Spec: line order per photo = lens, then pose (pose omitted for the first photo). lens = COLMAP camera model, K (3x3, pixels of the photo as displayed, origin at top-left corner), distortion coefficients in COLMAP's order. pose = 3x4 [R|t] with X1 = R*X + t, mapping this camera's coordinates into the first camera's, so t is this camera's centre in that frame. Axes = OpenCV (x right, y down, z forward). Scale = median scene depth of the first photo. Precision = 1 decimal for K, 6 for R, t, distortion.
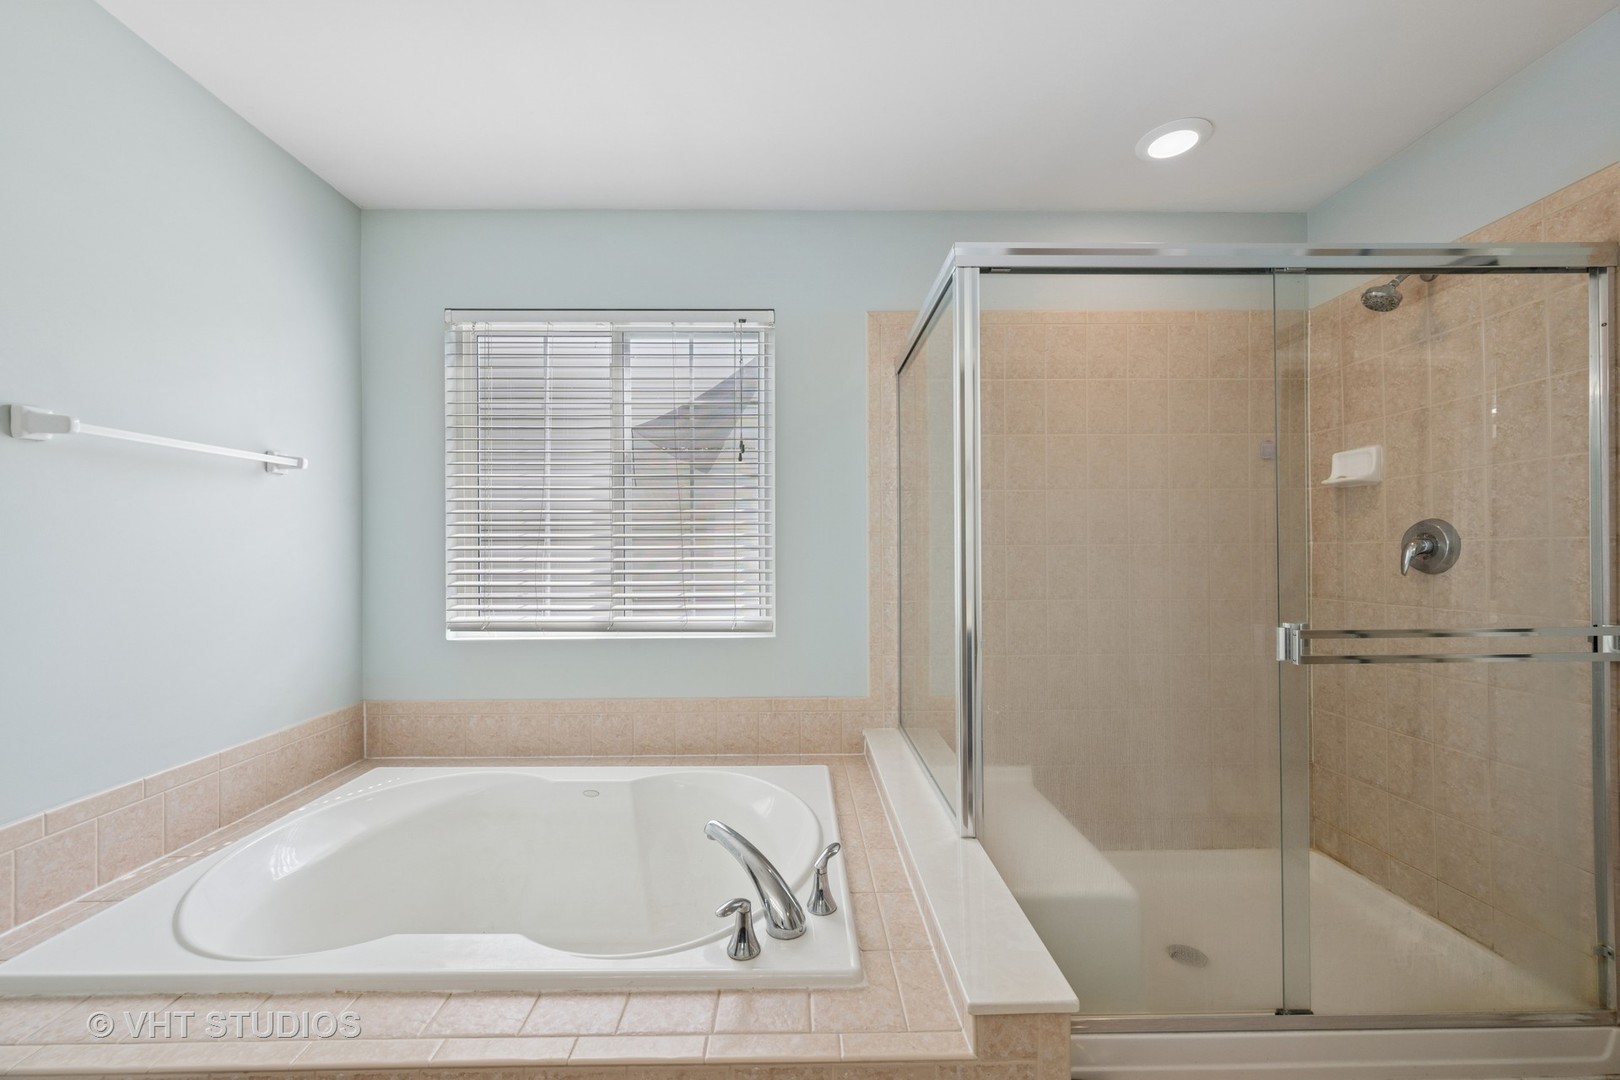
lens RADIAL K [[673.4, 0, 809.2], [0, 673.4, 541.4], [0, 0, 1]] dist [0.003610, 0.000553]
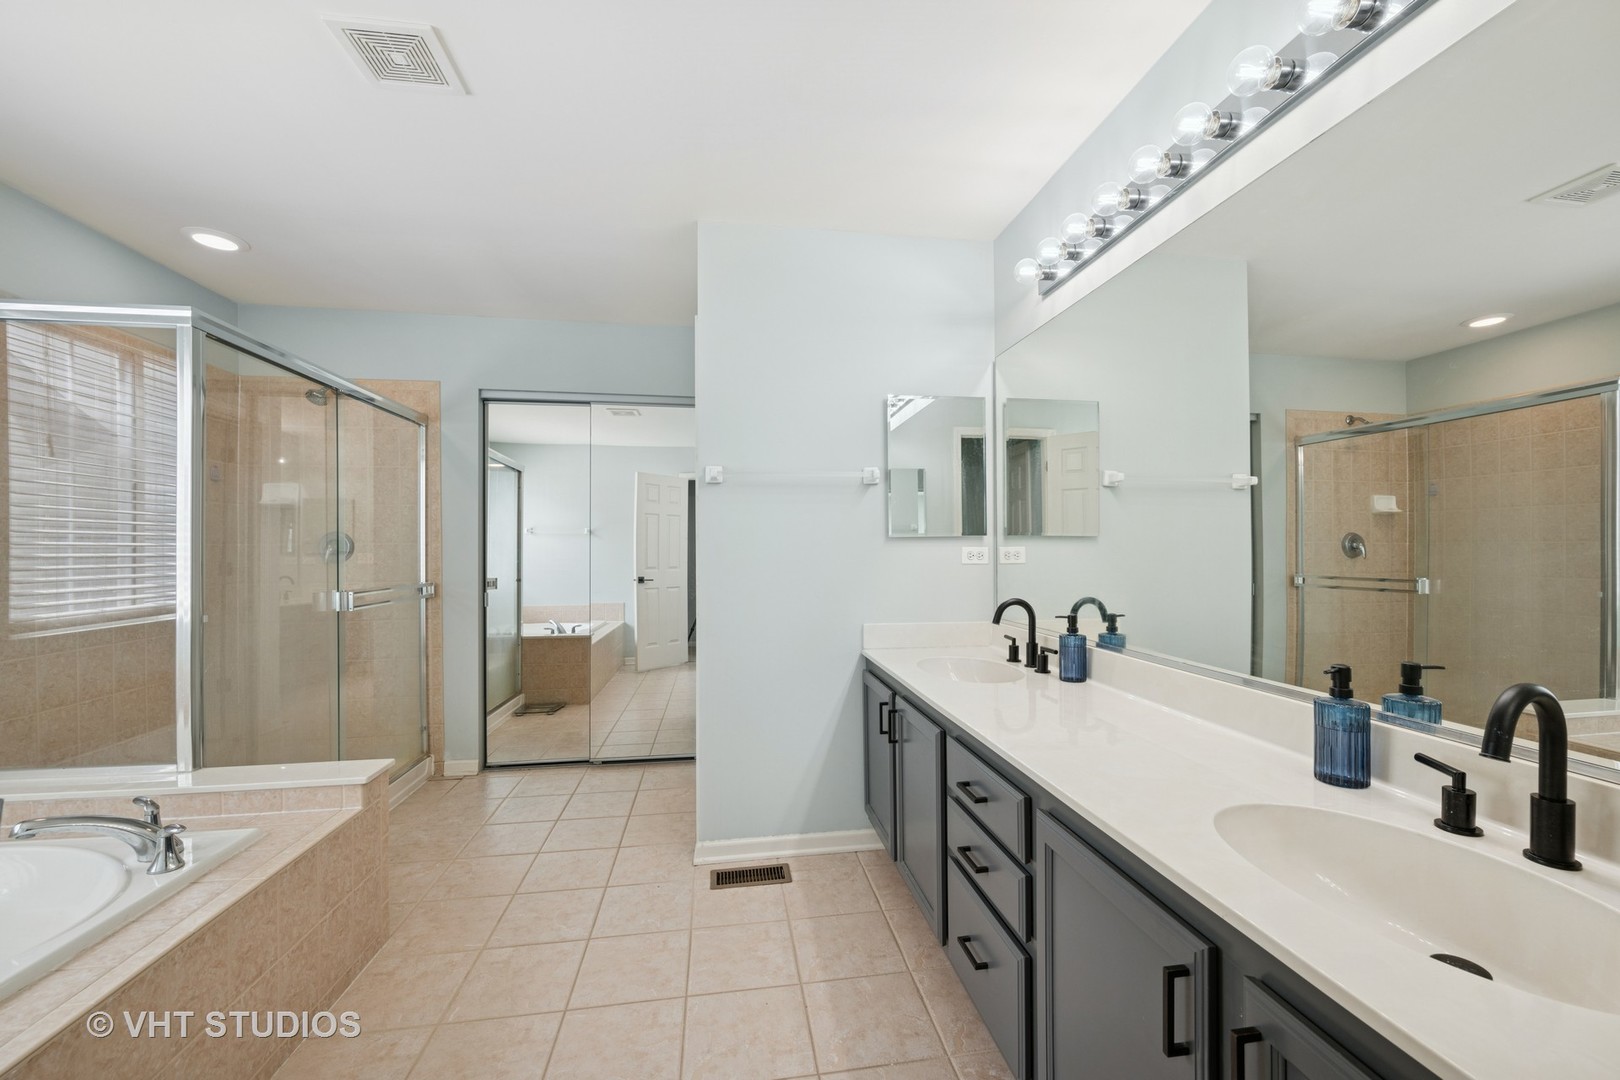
lens RADIAL K [[635.4, 0, 811.6], [0, 635.4, 547.4], [0, 0, 1]] dist [-0.000482, 0.000420]
pose [[-0.136166, 0.002197, 0.990684, -1.498886], [-0.019132, 0.999805, -0.004847, -0.006539], [-0.990501, -0.019614, -0.136097, -0.018726]]
